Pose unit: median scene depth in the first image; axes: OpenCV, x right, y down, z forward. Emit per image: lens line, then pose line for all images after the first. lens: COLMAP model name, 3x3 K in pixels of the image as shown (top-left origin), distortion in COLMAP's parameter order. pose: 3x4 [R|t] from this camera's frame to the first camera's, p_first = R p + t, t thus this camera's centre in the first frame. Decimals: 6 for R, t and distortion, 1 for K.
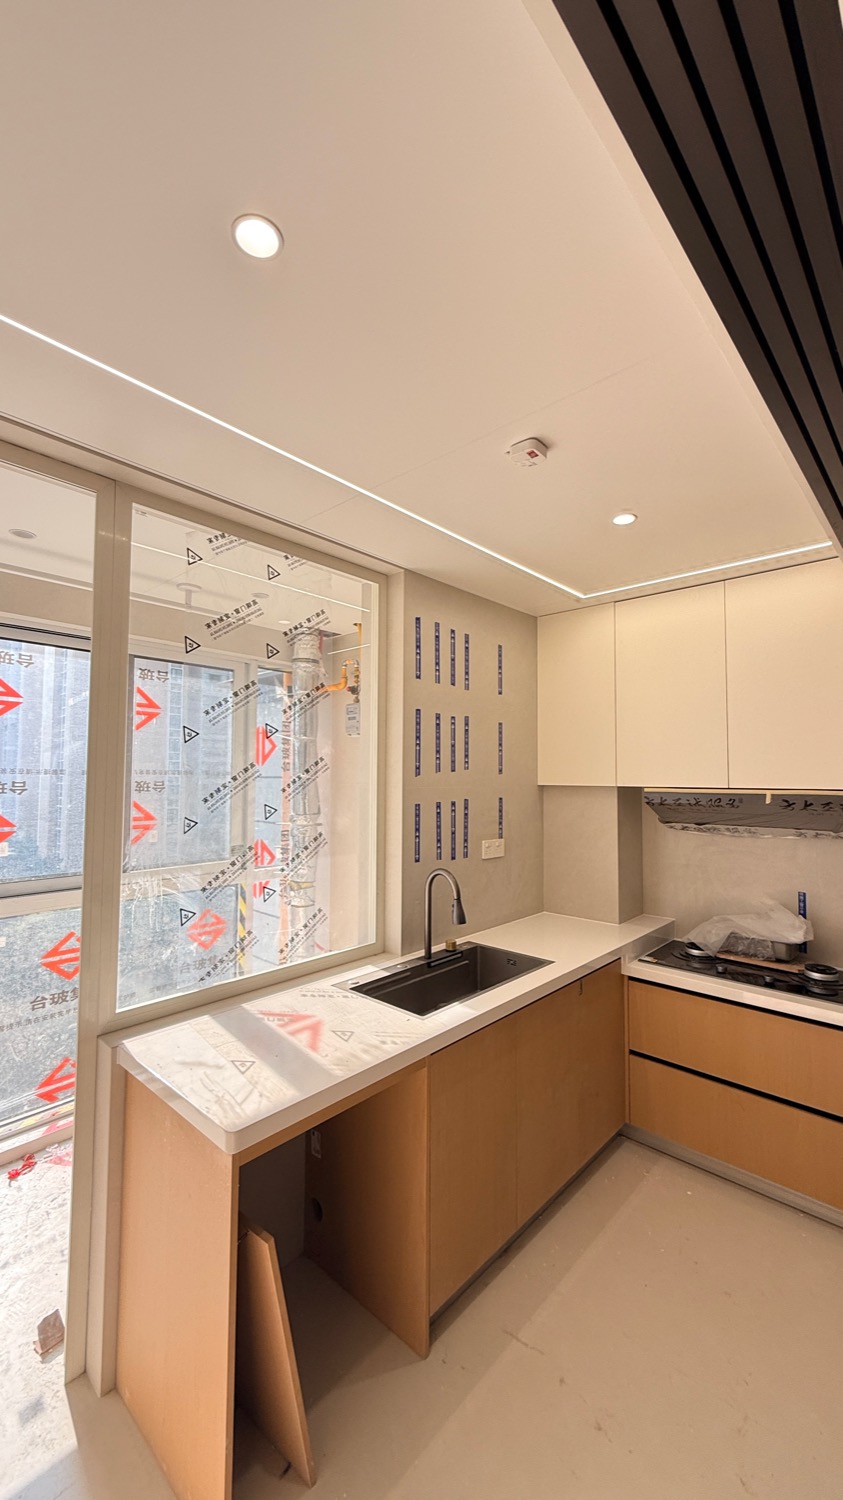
lens RADIAL K [[600.3, 0, 421.3], [0, 600.3, 747.7], [0, 0, 1]] dist [0.001905, 0.000362]
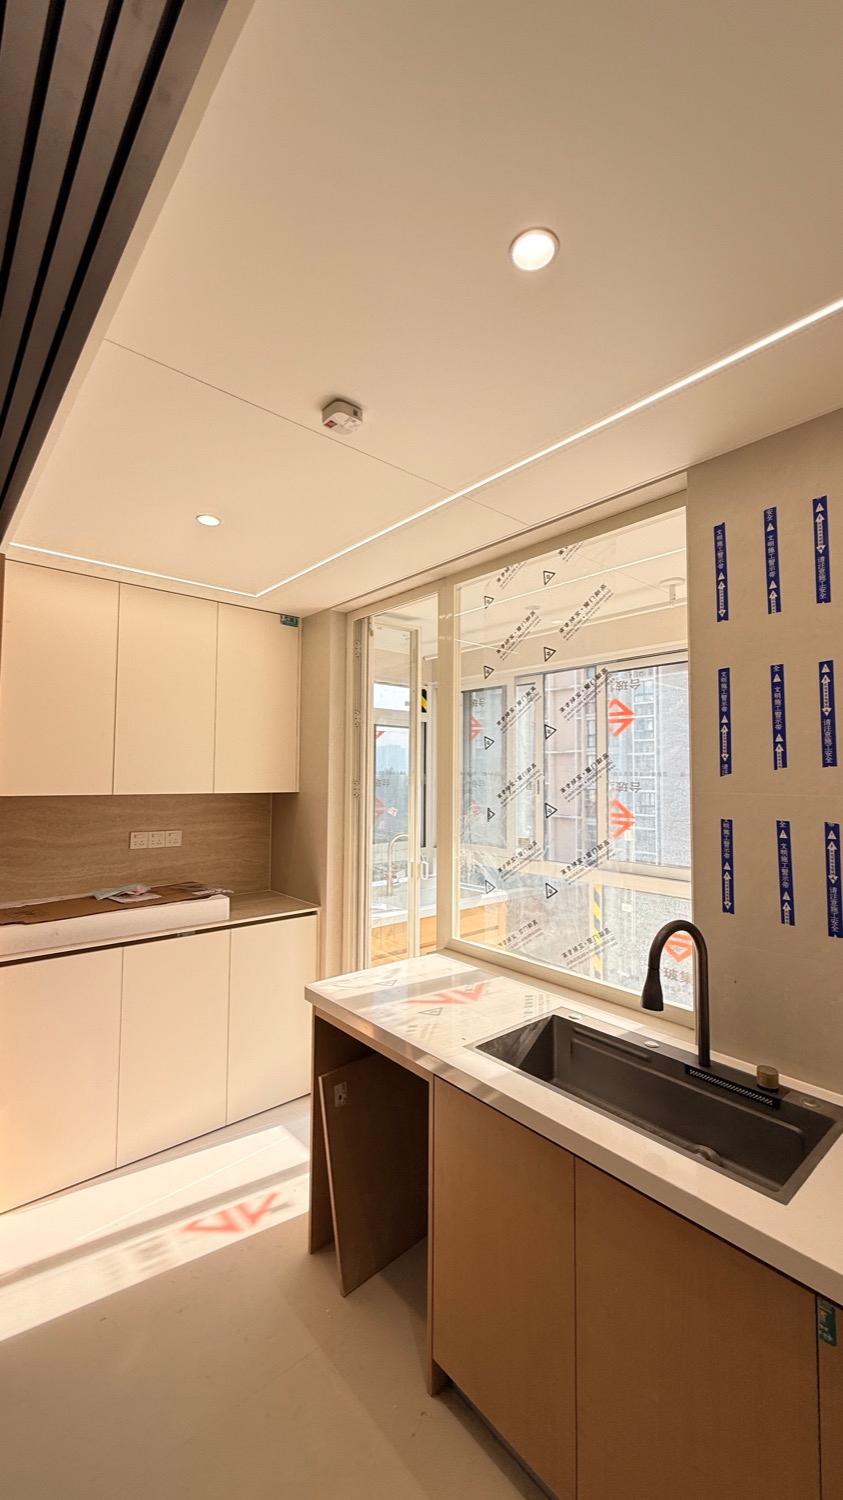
lens RADIAL K [[600.3, 0, 421.8], [0, 600.3, 748.3], [0, 0, 1]] dist [0.001905, 0.000362]
pose [[-0.121107, -0.052410, -0.991255, 0.814203], [0.041921, 0.997444, -0.057859, 0.052648], [0.991754, -0.048562, -0.118600, 0.942234]]
